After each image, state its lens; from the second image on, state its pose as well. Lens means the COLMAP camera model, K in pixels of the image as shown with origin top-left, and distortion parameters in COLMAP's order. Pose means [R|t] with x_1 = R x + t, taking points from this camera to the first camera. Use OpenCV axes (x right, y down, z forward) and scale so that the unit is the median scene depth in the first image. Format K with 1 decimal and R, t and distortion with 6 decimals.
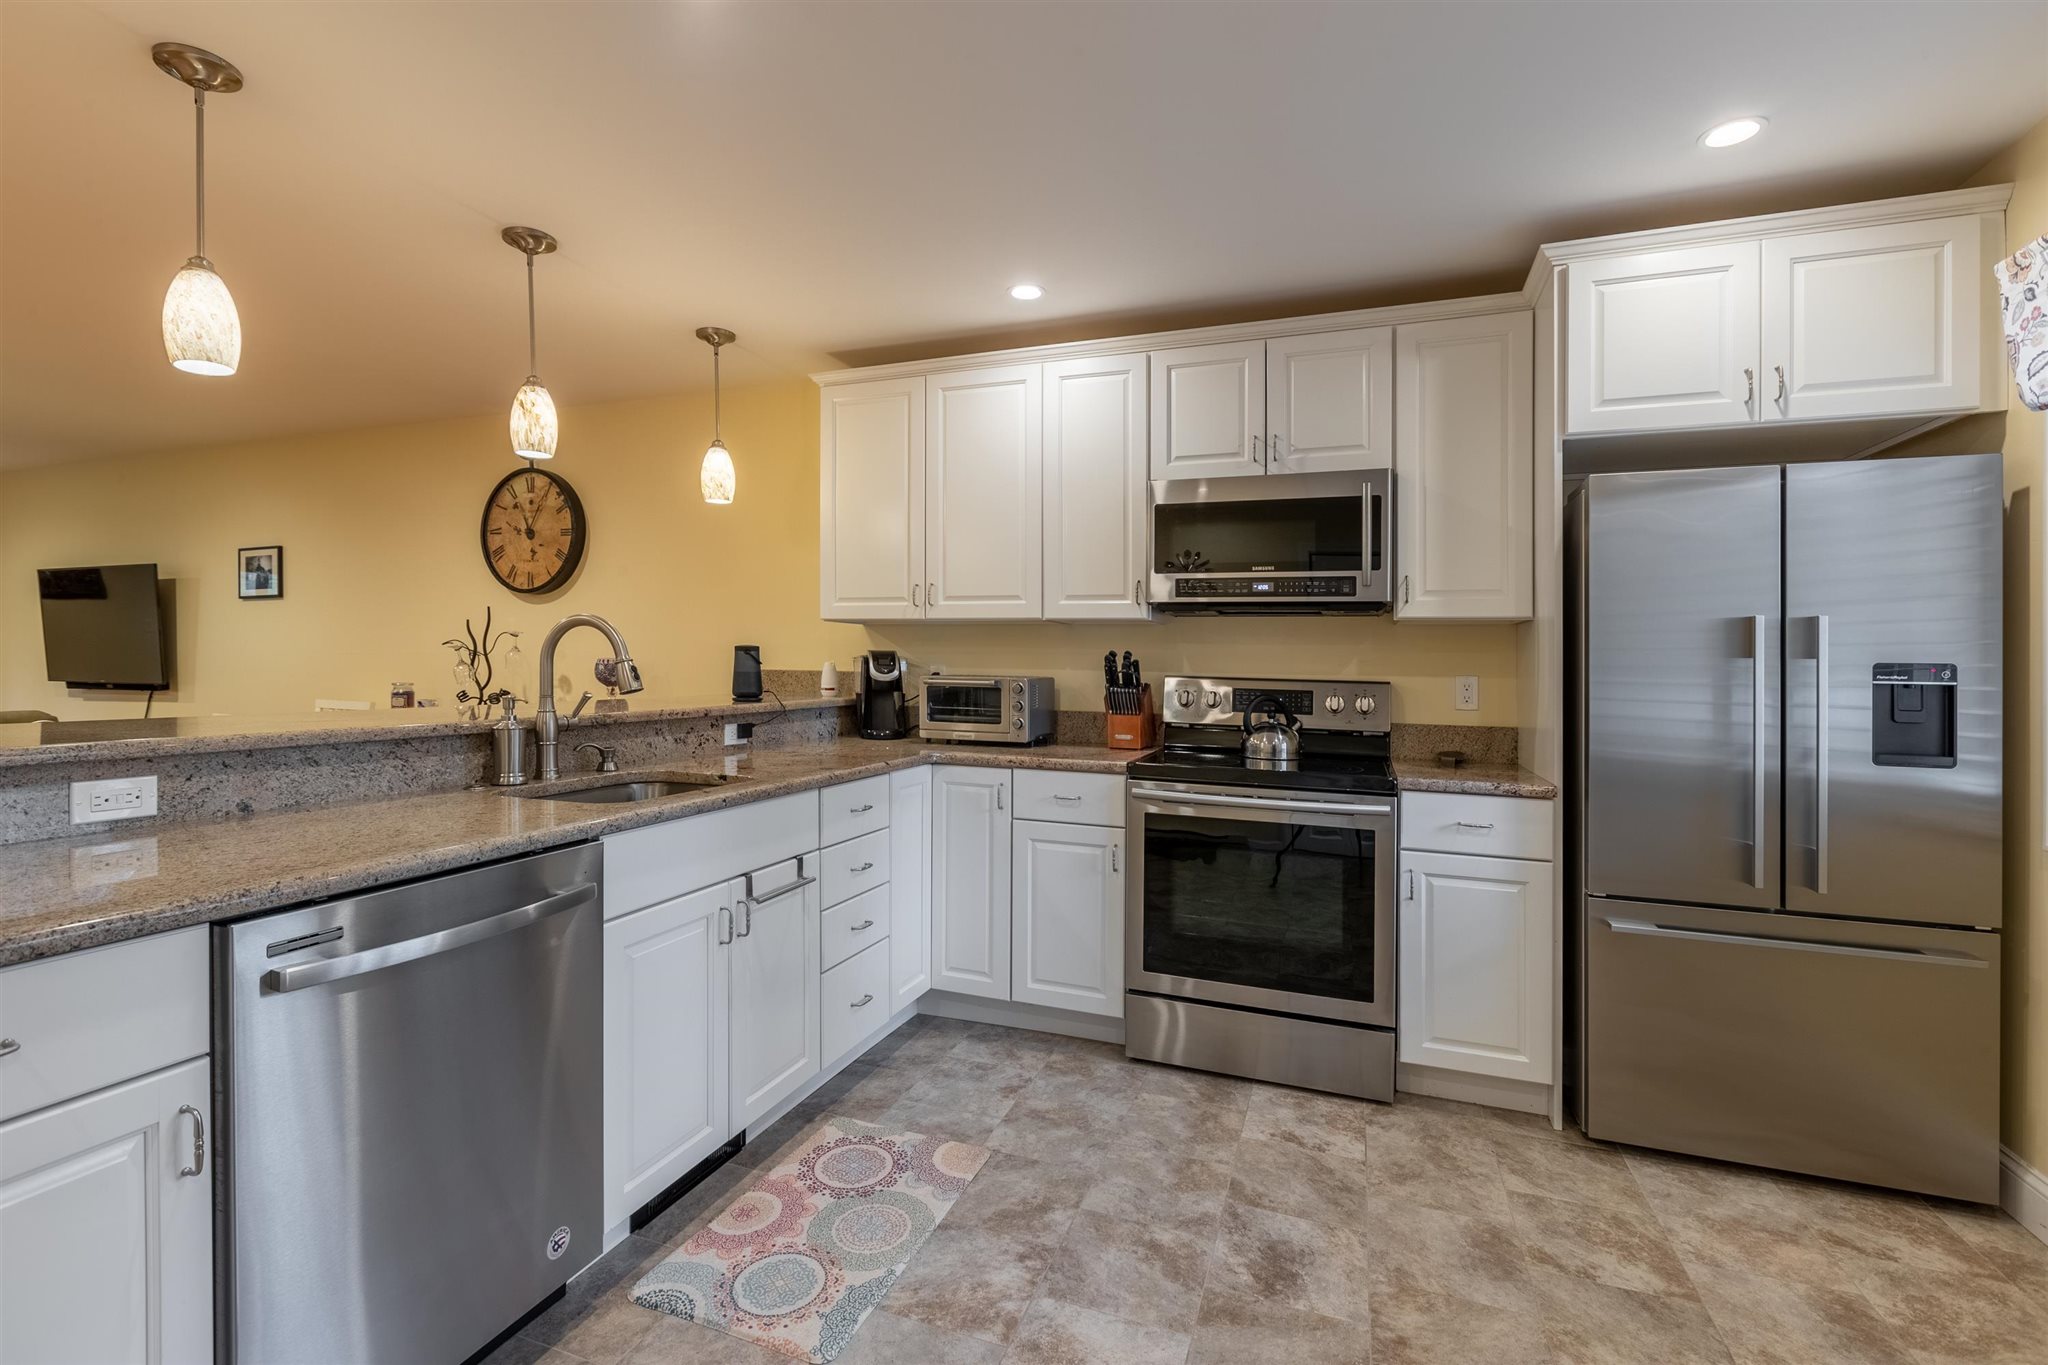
lens RADIAL K [[914.8, 0, 1024.0], [0, 914.8, 682.5], [0, 0, 1]] dist [-0.000852, -0.000696]
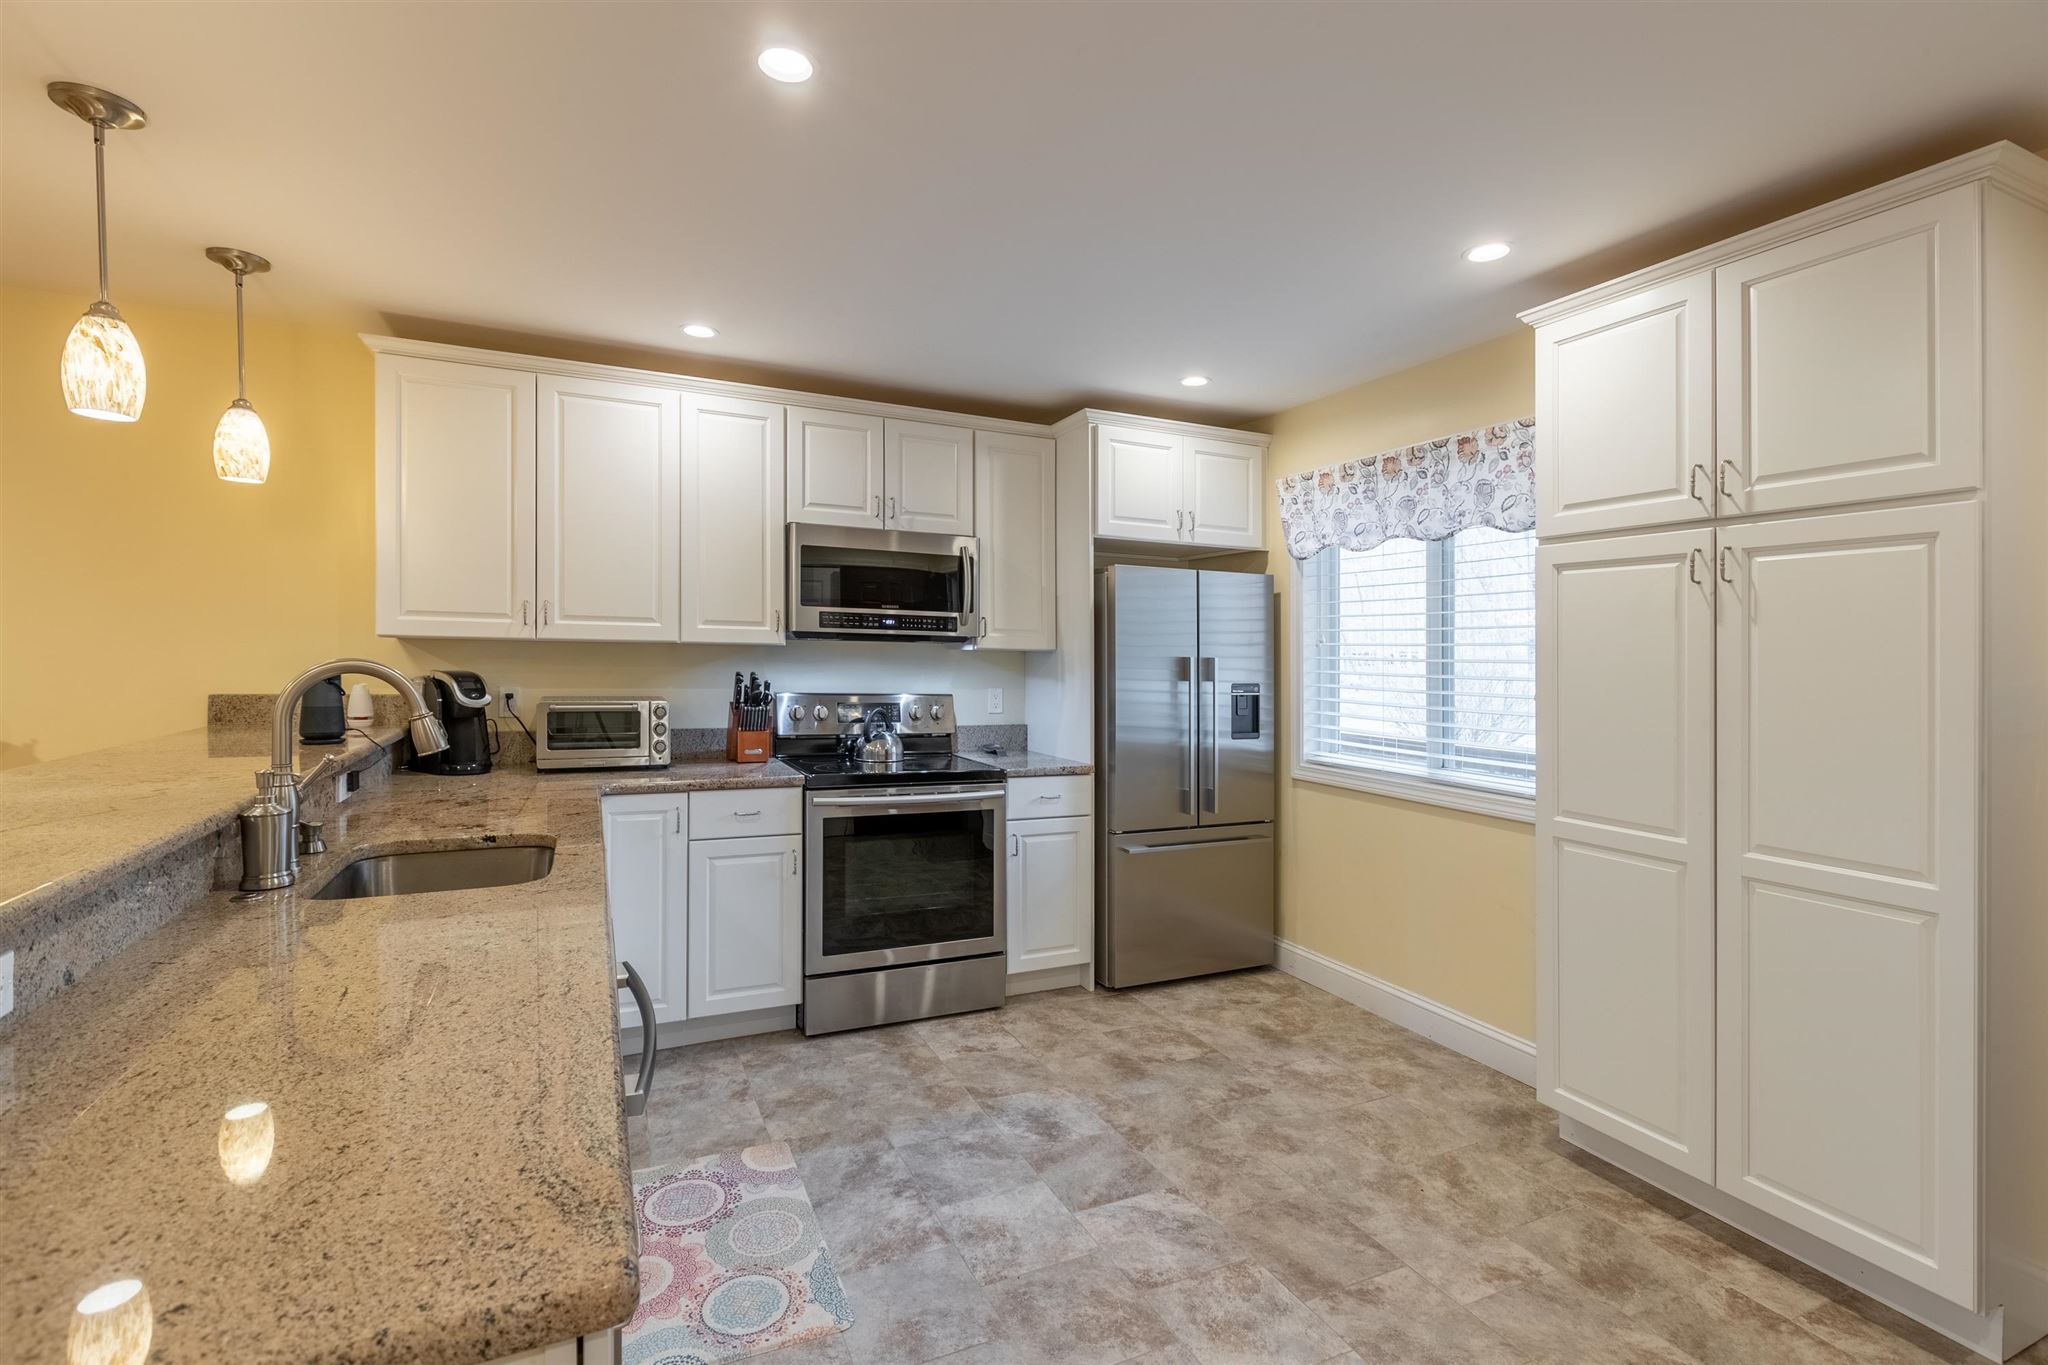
lens RADIAL K [[921.5, 0, 1010.1], [0, 921.5, 655.9], [0, 0, 1]] dist [-0.000212, -0.000484]
pose [[0.700420, -0.004037, 0.713720, -0.510206], [0.007162, 0.999973, -0.001373, -0.056046], [-0.713695, 0.006074, 0.700430, 0.019205]]
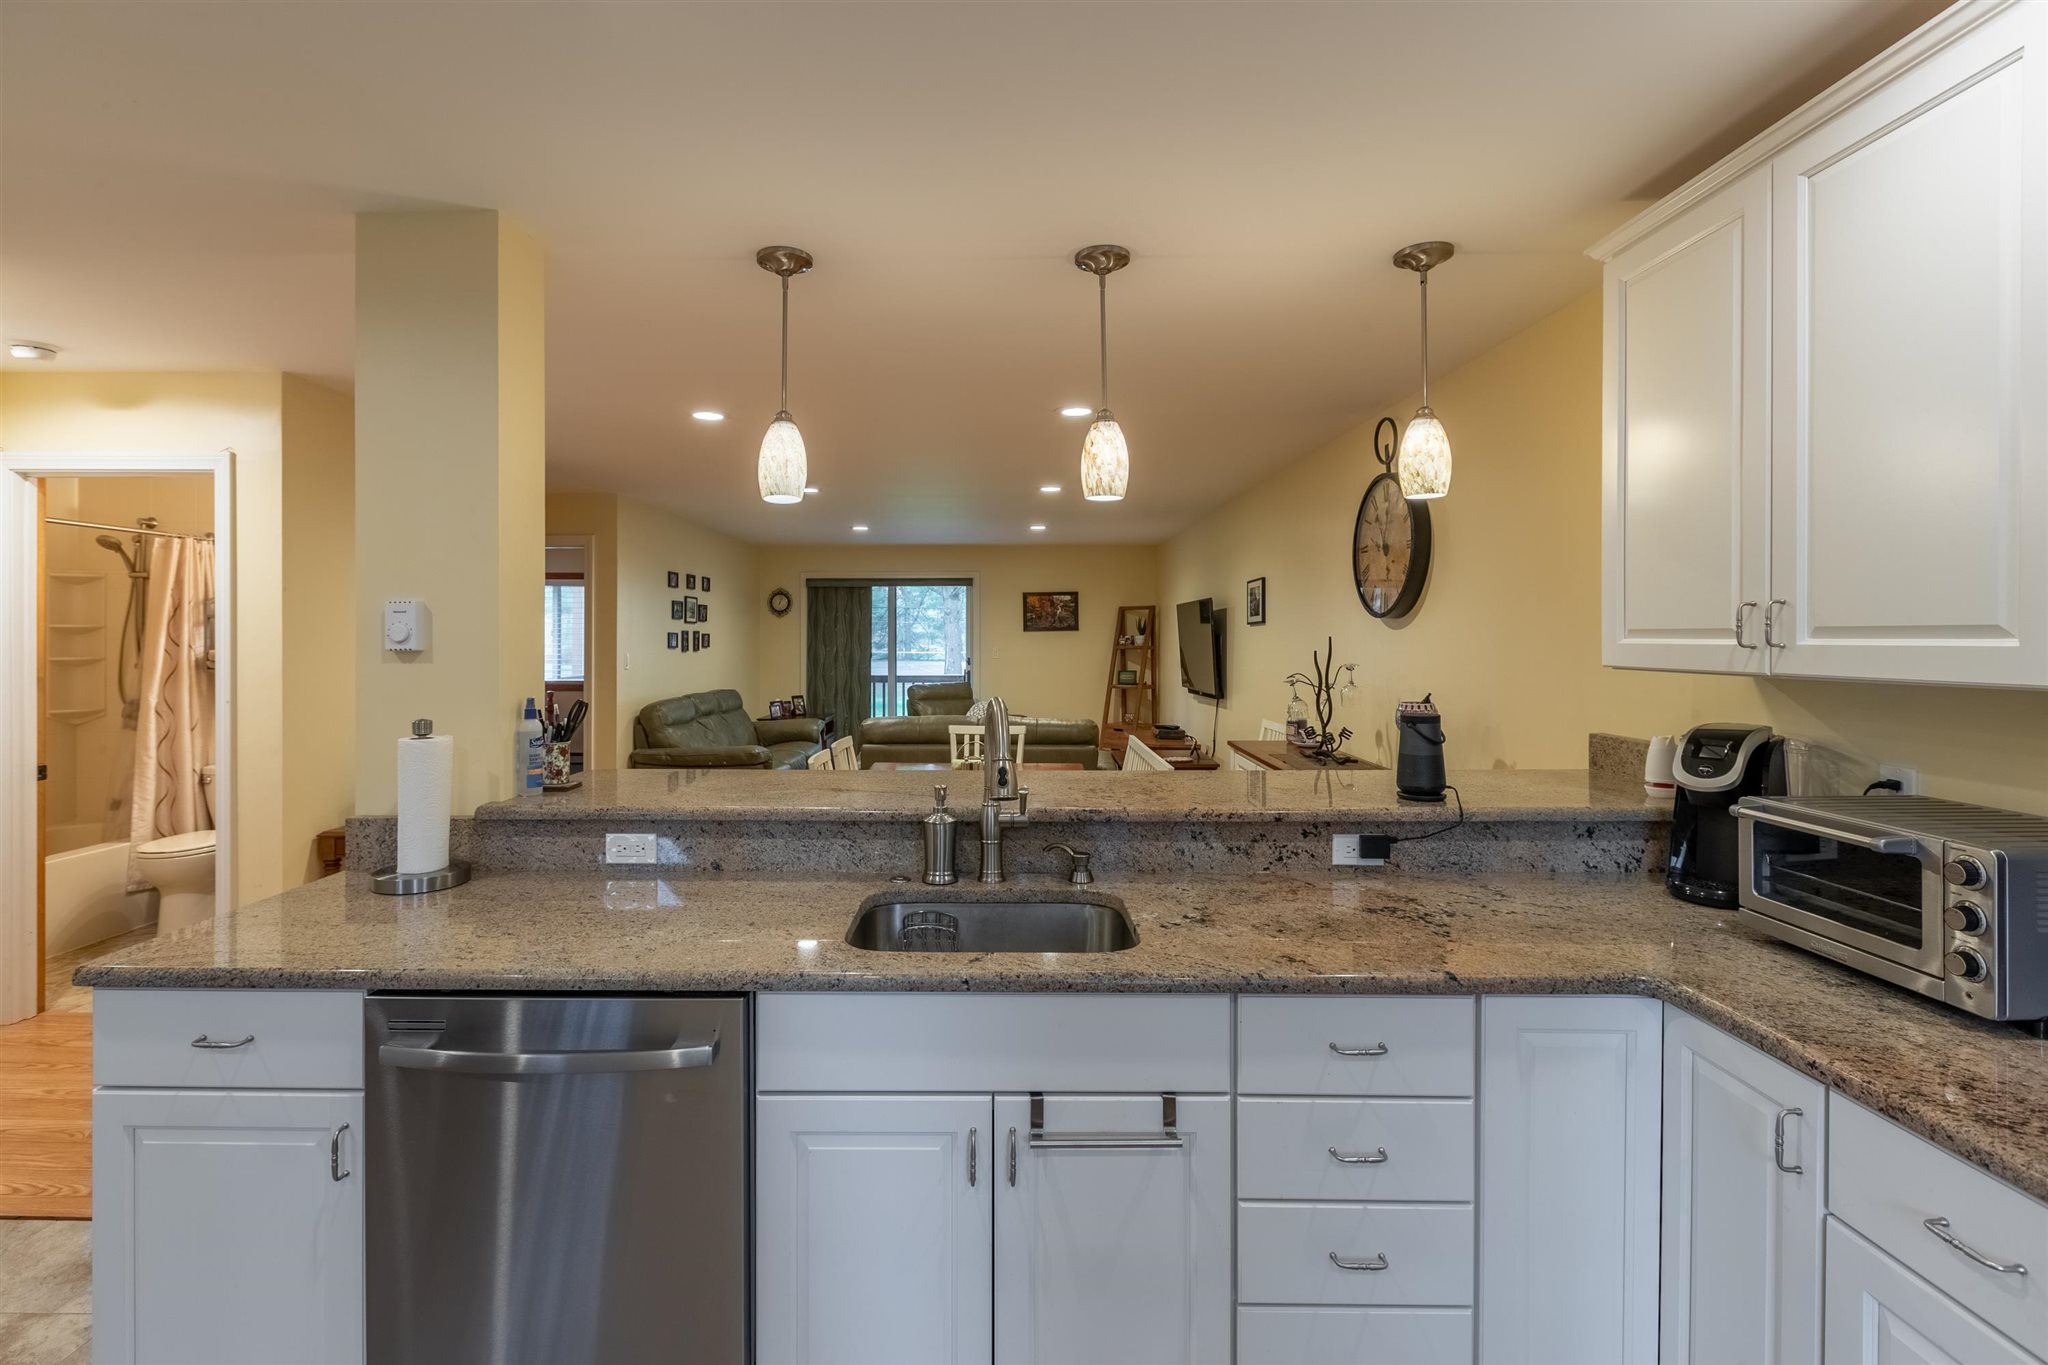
lens RADIAL K [[928.6, 0, 973.6], [0, 928.6, 653.5], [0, 0, 1]] dist [0.000312, -0.000281]
pose [[0.327308, 0.001332, -0.944917, 0.248585], [-0.013740, 0.999900, -0.003349, -0.085979], [0.944818, 0.014079, 0.327294, 0.536434]]
